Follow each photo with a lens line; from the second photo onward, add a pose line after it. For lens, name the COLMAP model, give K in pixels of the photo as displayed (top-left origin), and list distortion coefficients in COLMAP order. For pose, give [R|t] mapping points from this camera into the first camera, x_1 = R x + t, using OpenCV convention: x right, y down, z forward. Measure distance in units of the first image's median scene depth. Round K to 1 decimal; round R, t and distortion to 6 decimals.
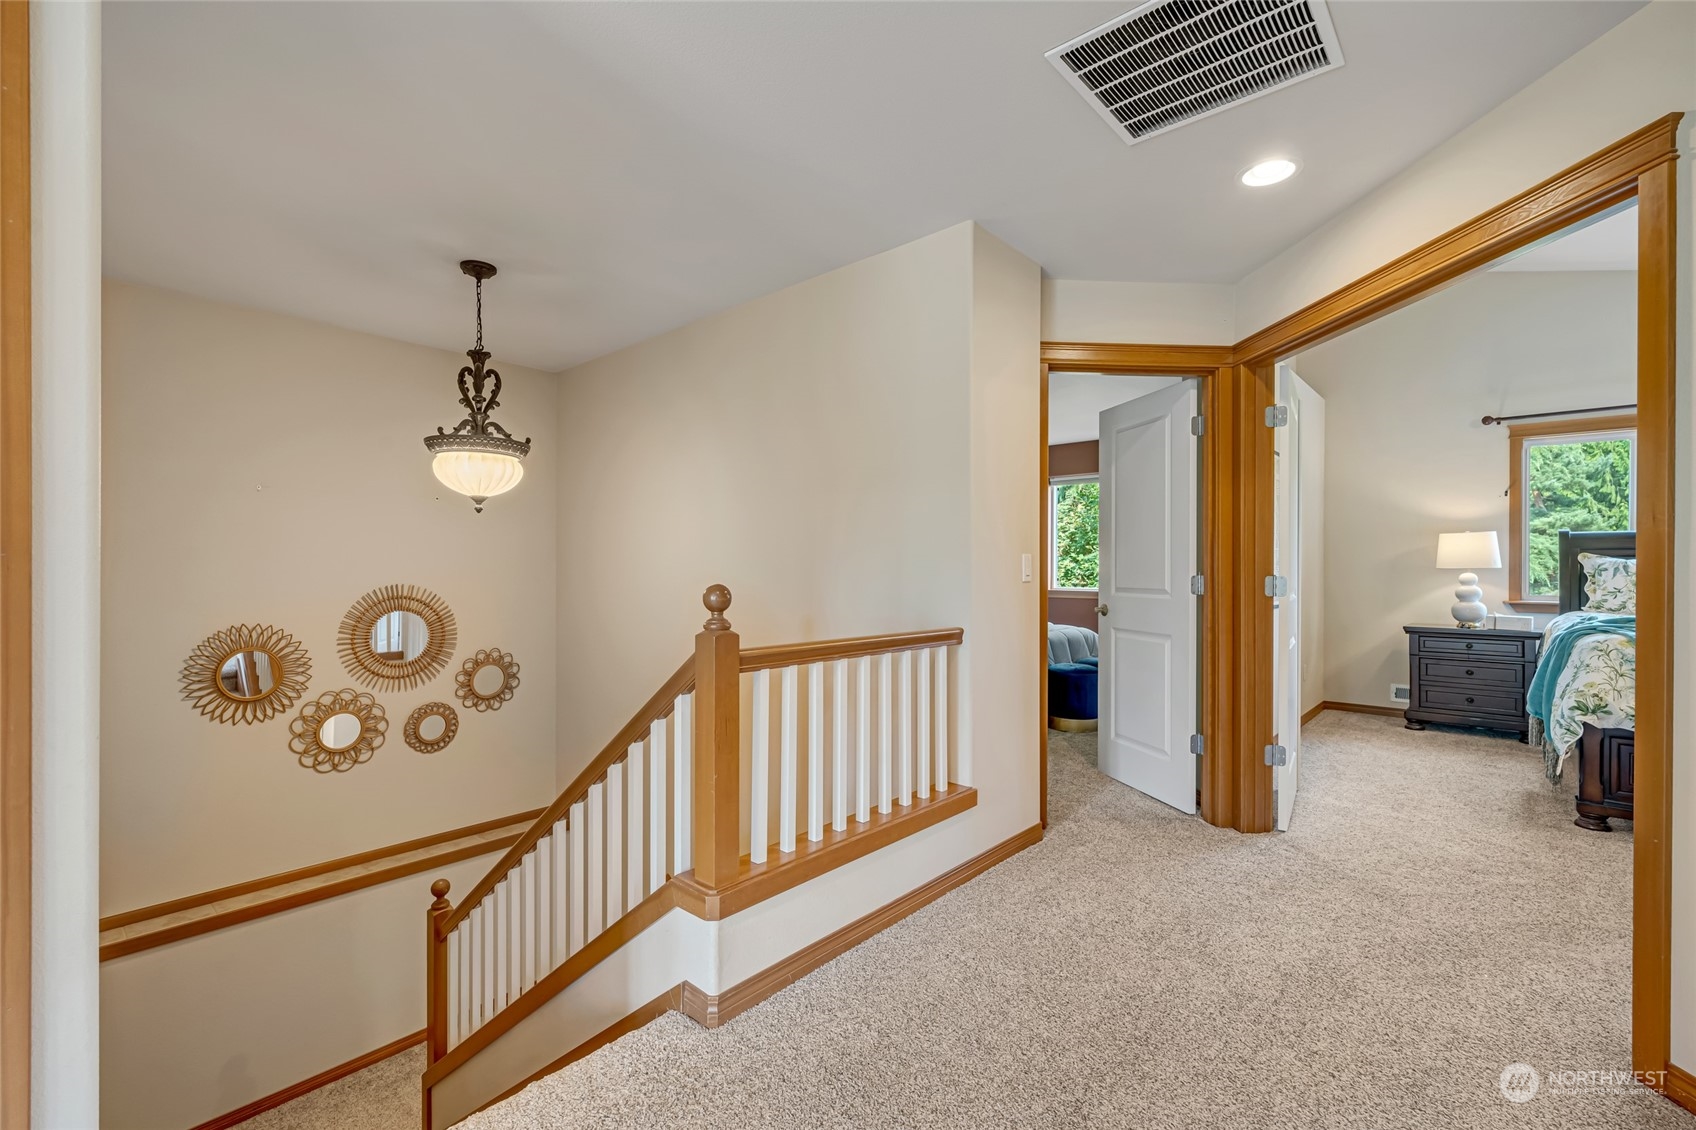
lens RADIAL K [[741.2, 0, 846.5], [0, 741.2, 569.5], [0, 0, 1]] dist [-0.002386, -0.000111]
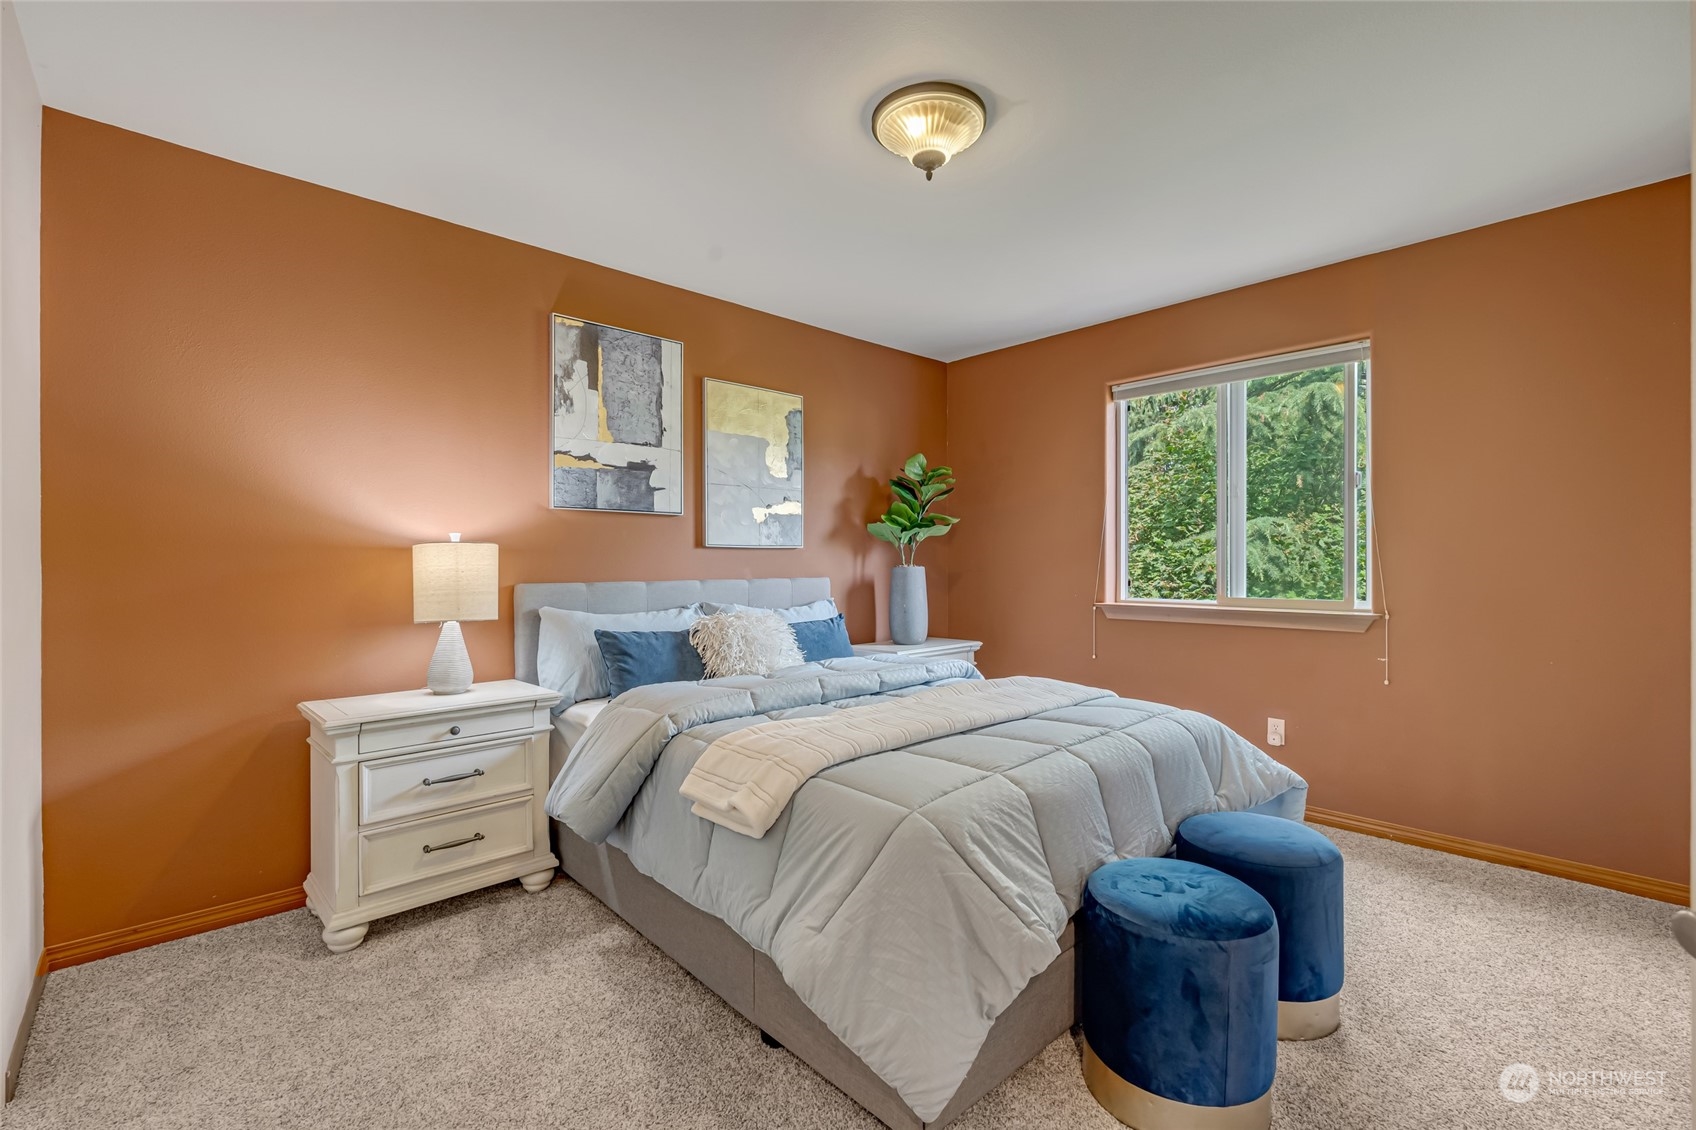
lens RADIAL K [[741.2, 0, 846.5], [0, 741.2, 569.5], [0, 0, 1]] dist [-0.002386, -0.000111]
pose [[0.995553, -0.007735, -0.093890, 0.179924], [0.007896, 0.999968, 0.001350, 0.003259], [0.093876, -0.002085, 0.995582, 0.609434]]
